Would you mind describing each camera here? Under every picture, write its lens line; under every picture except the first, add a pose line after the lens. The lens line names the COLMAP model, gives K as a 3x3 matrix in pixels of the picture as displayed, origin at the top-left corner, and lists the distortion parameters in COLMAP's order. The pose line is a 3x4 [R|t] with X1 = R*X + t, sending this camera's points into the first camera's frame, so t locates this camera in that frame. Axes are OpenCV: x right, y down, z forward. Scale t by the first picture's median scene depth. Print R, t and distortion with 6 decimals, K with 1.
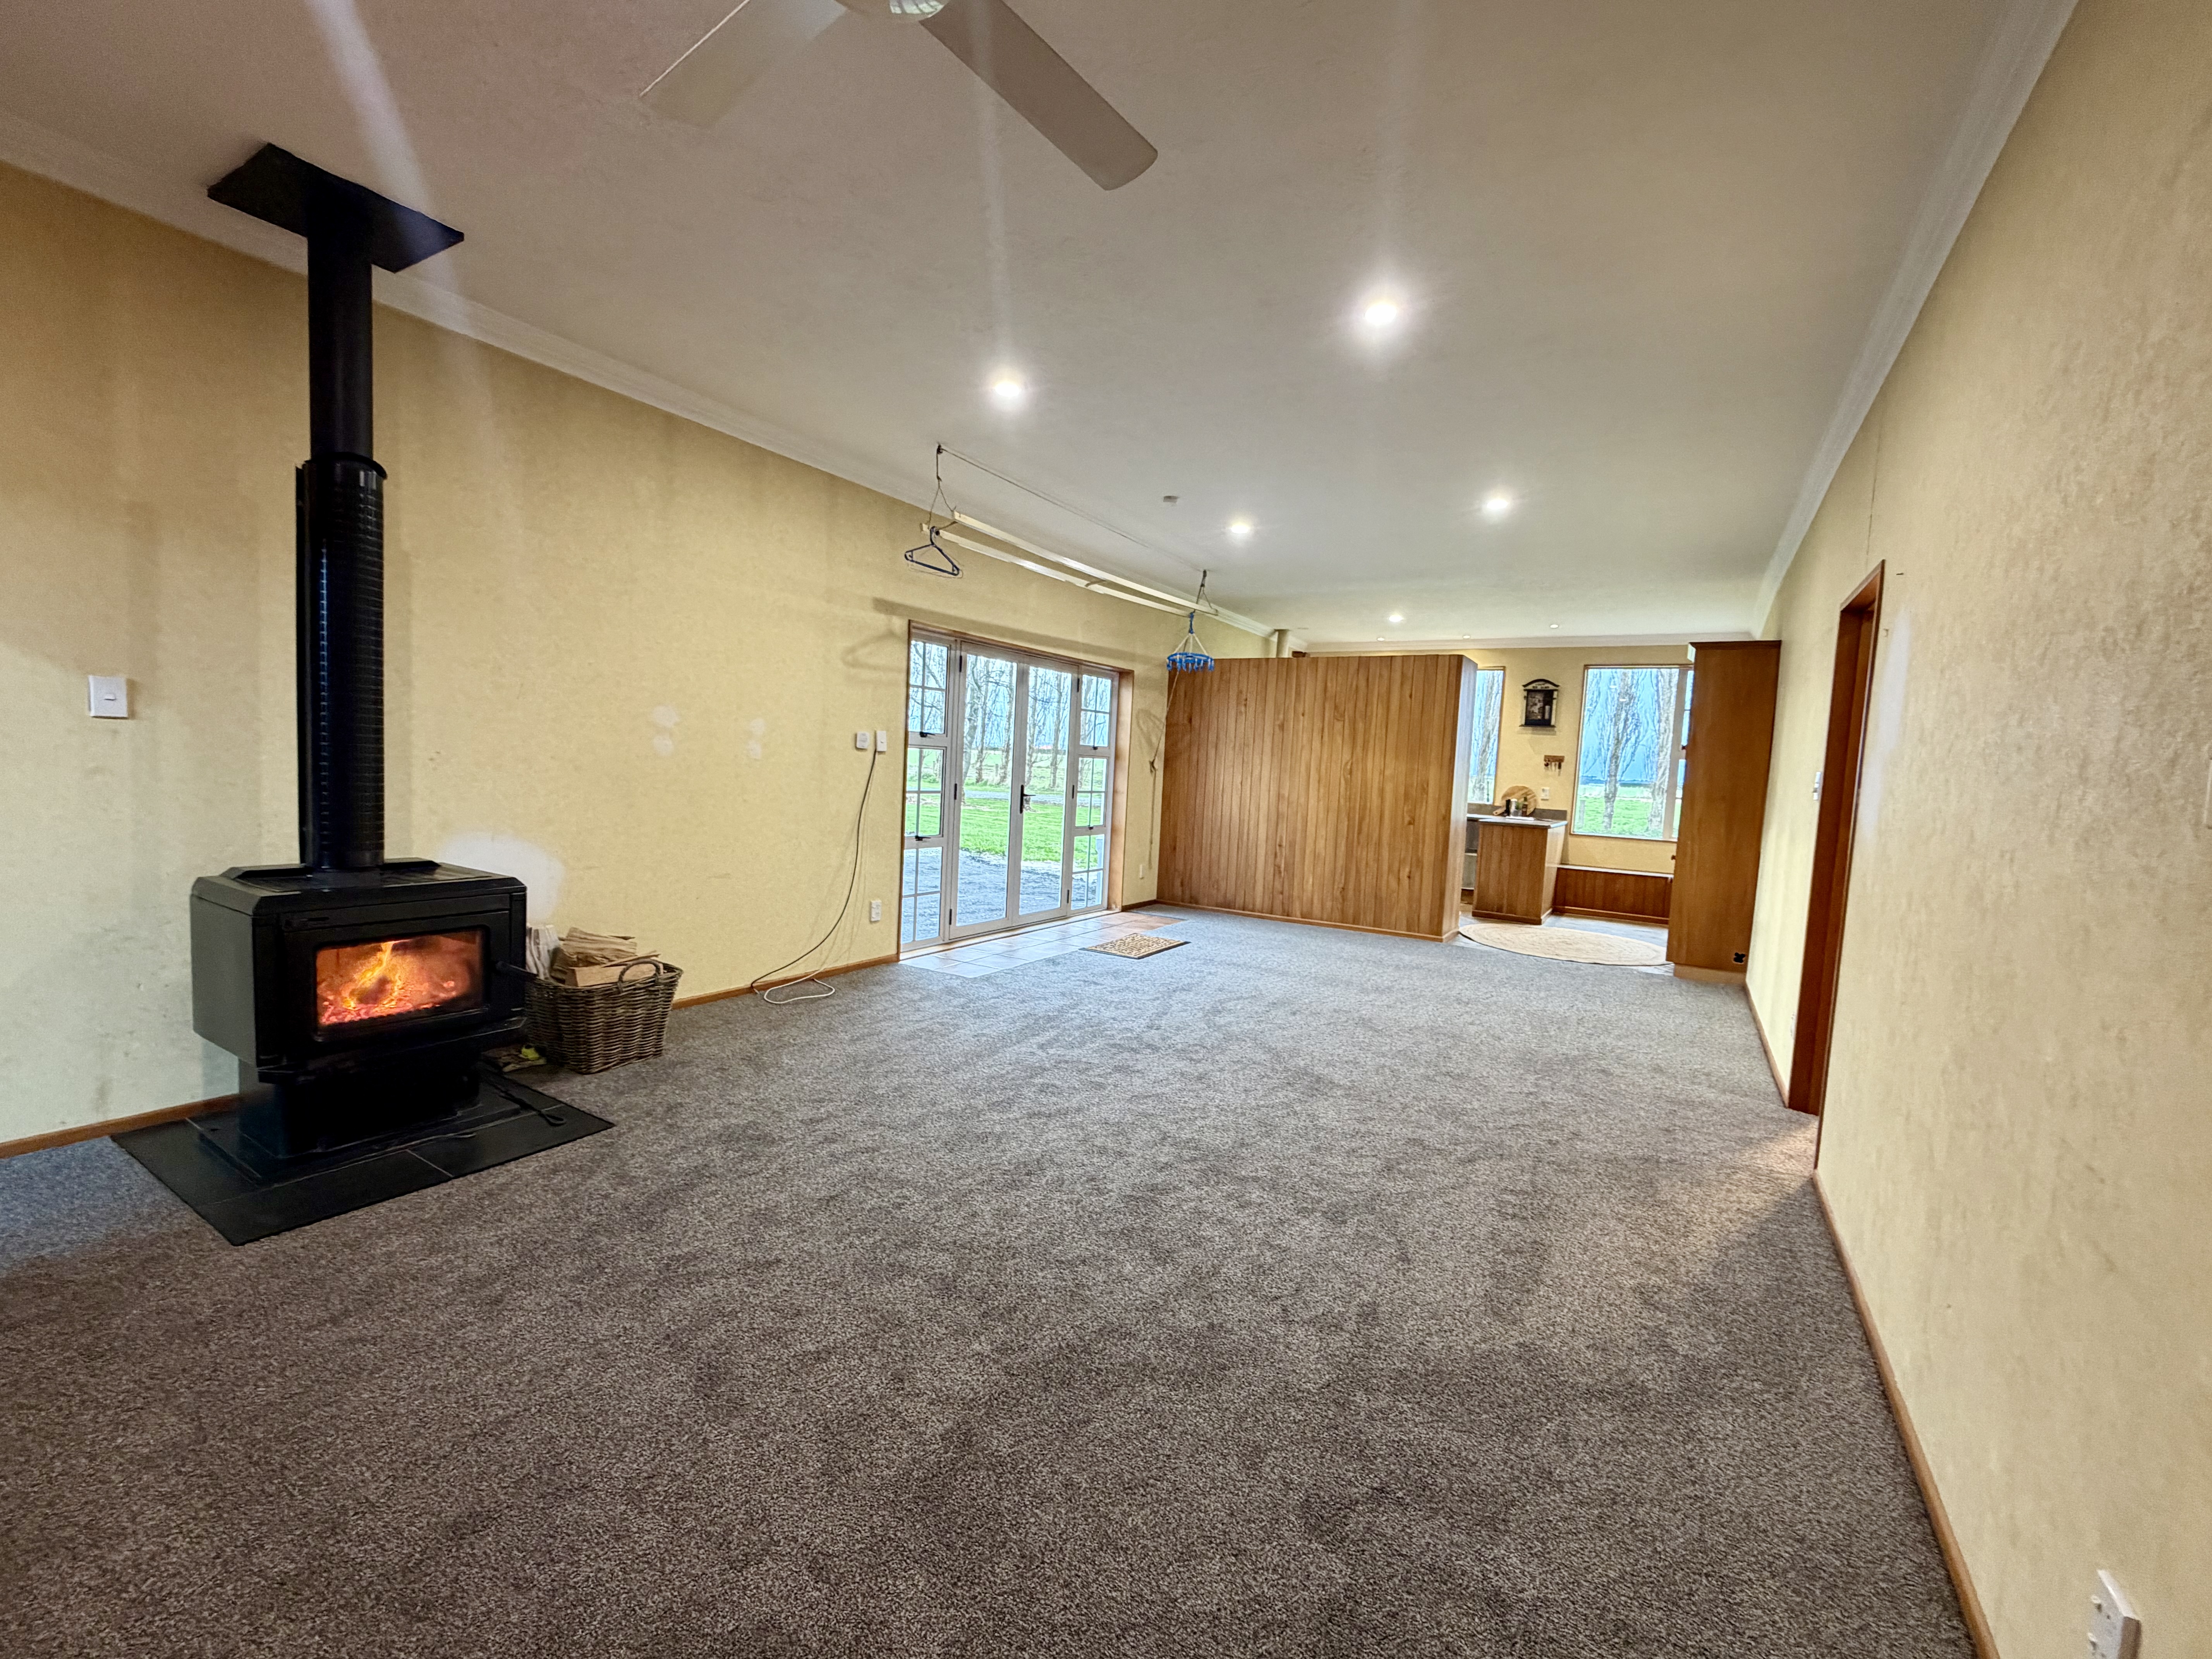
lens RADIAL K [[880.3, 0, 1107.4], [0, 880.3, 827.3], [0, 0, 1]] dist [-0.000813, 0.000067]
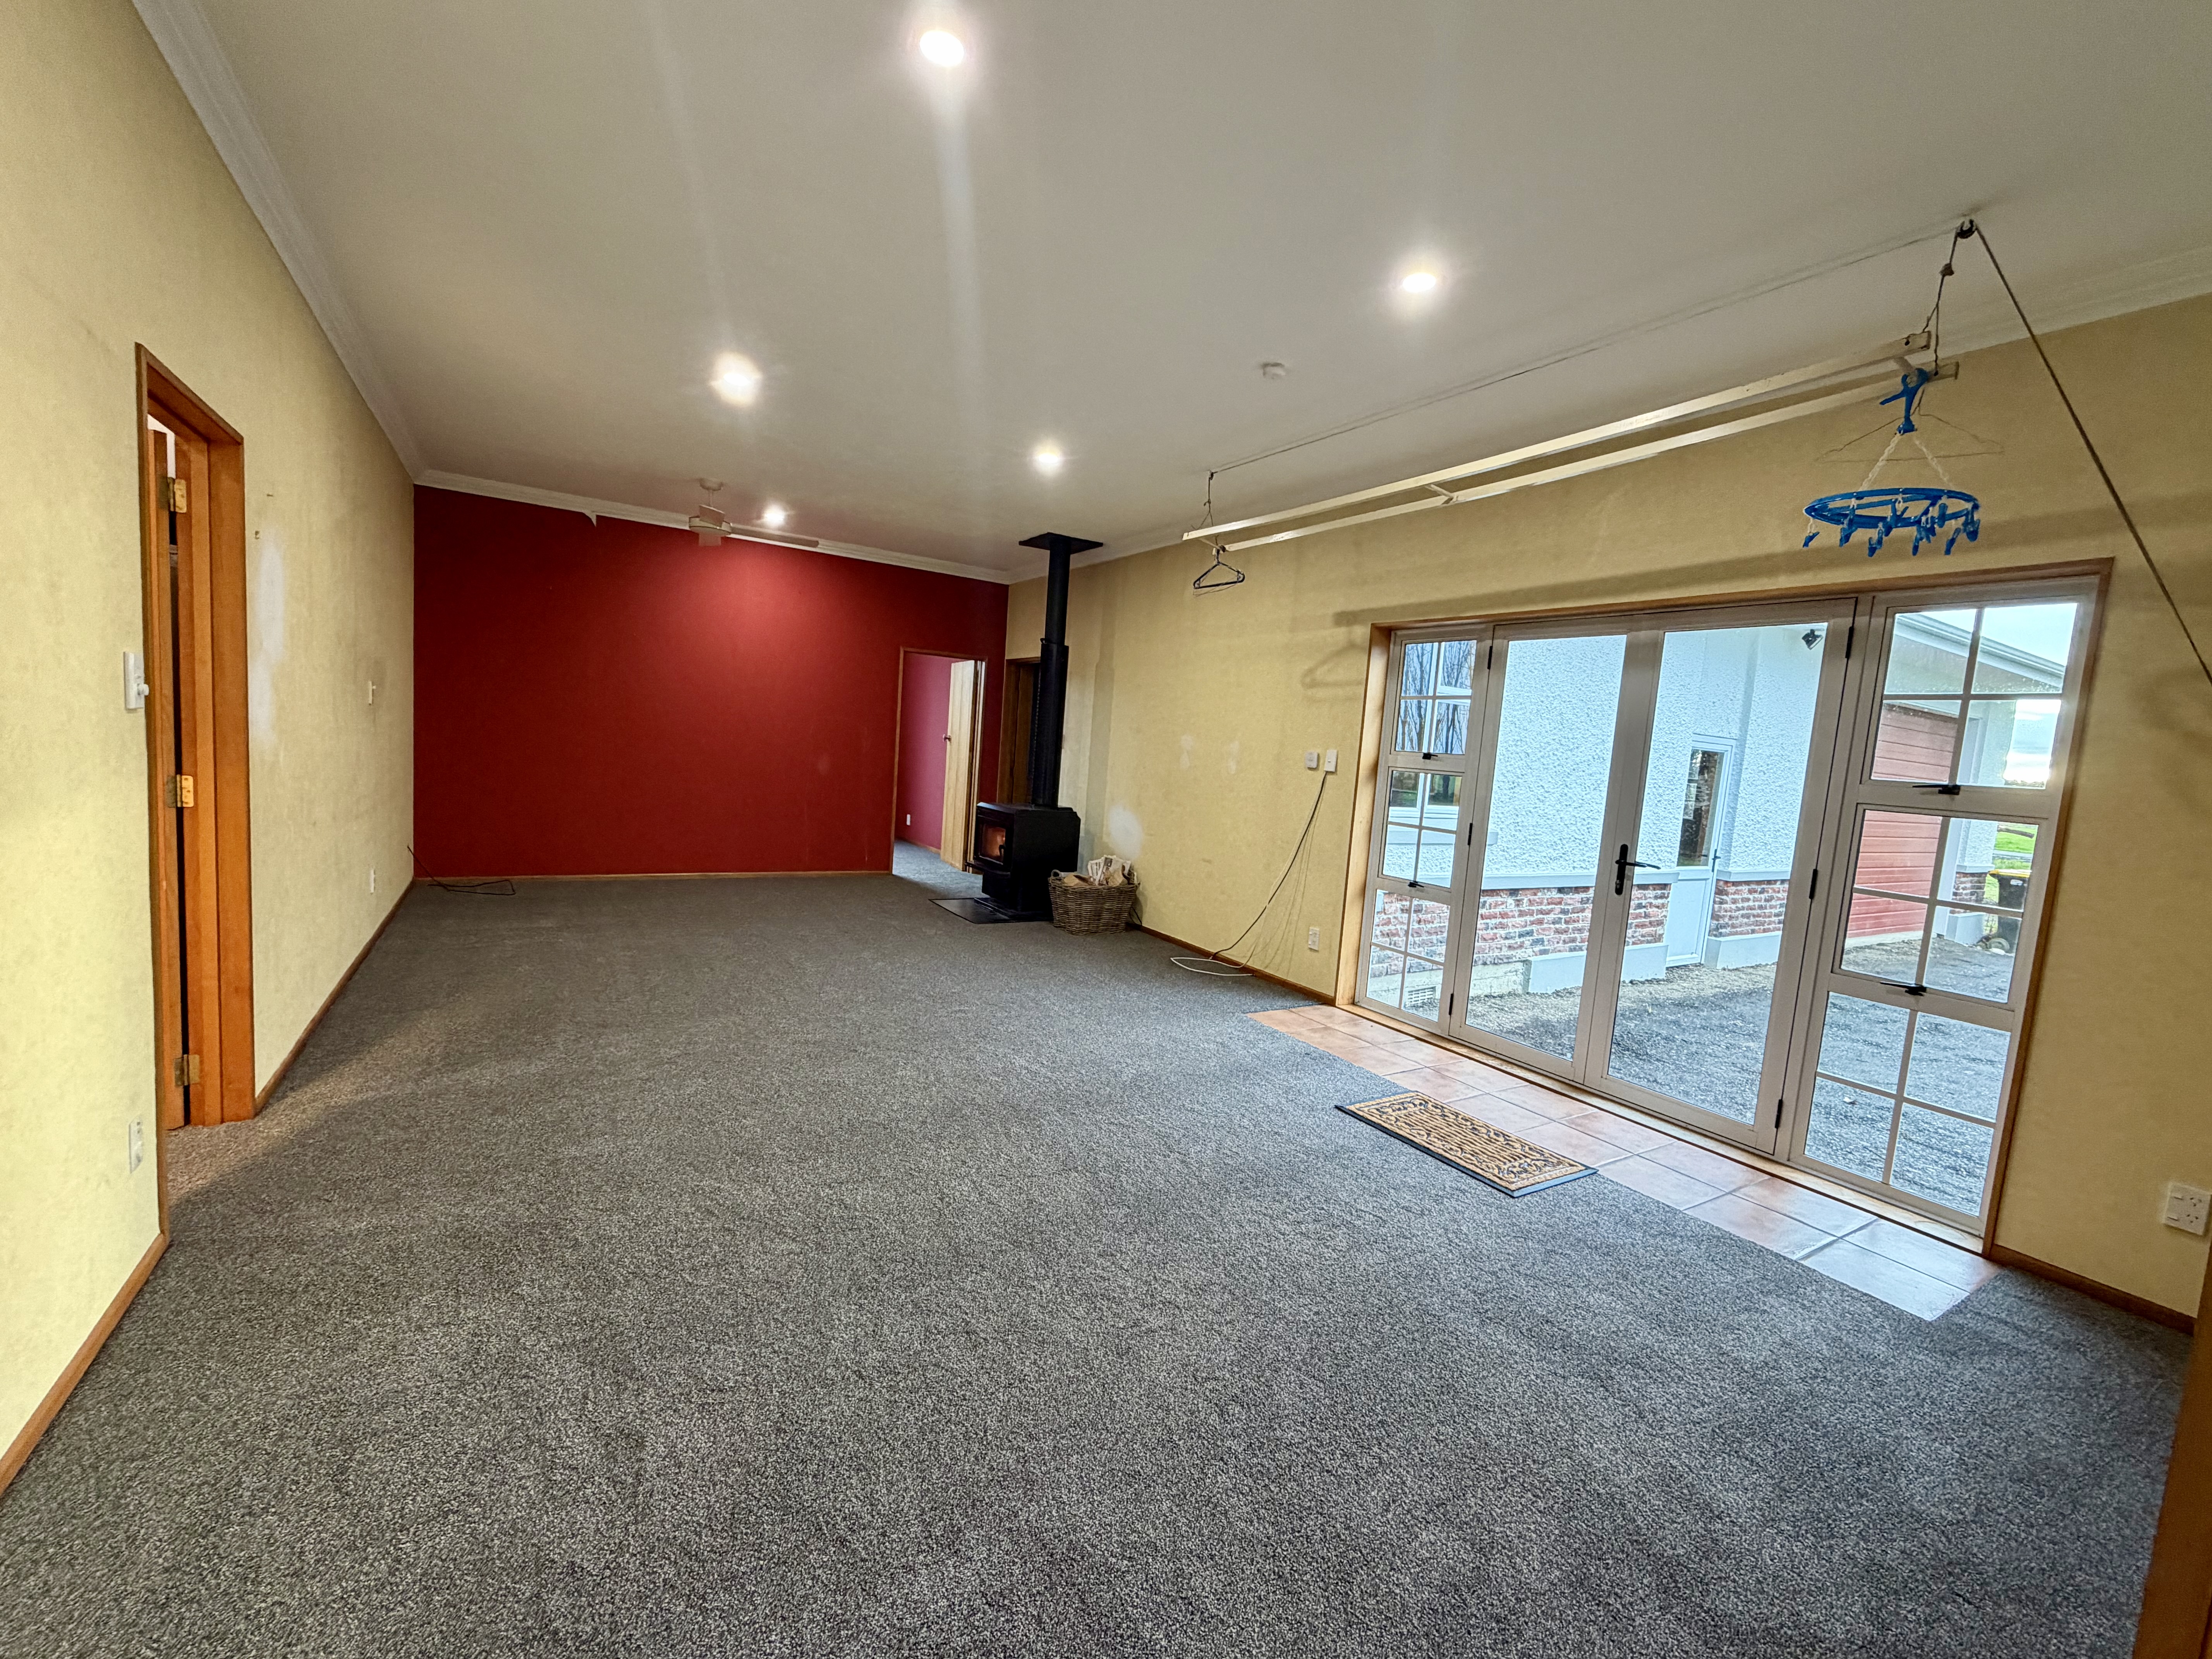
lens RADIAL K [[880.3, 0, 1107.4], [0, 880.3, 827.3], [0, 0, 1]] dist [-0.000813, 0.000067]
pose [[-0.423541, 0.004242, -0.905867, 0.705670], [-0.163092, 0.983292, 0.080859, -0.064968], [0.891075, 0.181987, -0.415773, 1.196955]]
